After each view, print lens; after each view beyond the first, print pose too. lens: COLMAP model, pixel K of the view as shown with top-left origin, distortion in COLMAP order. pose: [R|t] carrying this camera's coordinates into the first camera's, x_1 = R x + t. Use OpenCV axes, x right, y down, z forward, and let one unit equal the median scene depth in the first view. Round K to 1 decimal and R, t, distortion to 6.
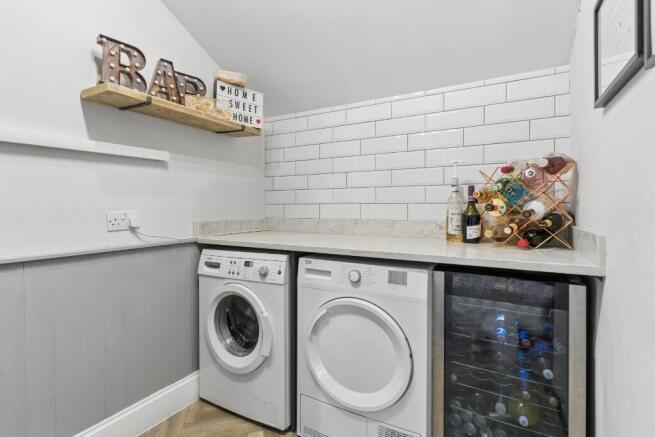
lens RADIAL K [[312.8, 0, 326.3], [0, 312.8, 213.3], [0, 0, 1]] dist [0.005771, -0.001371]
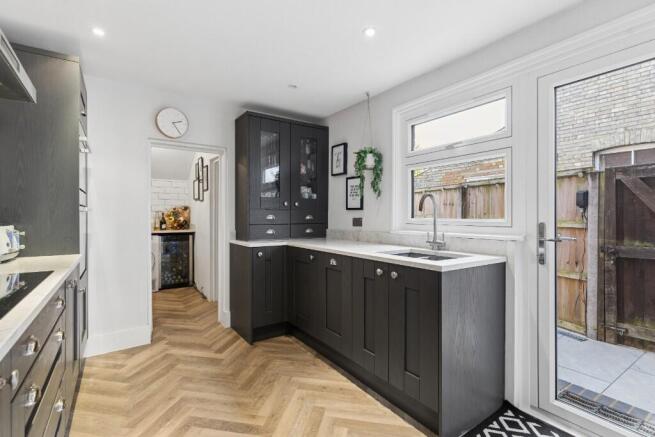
lens RADIAL K [[312.8, 0, 328.9], [0, 312.8, 215.9], [0, 0, 1]] dist [0.005771, -0.001371]
pose [[0.444794, 0.000940, 0.895632, -1.958978], [0.015786, 0.999836, -0.008888, 0.007335], [-0.895494, 0.018092, 0.444706, -2.324623]]
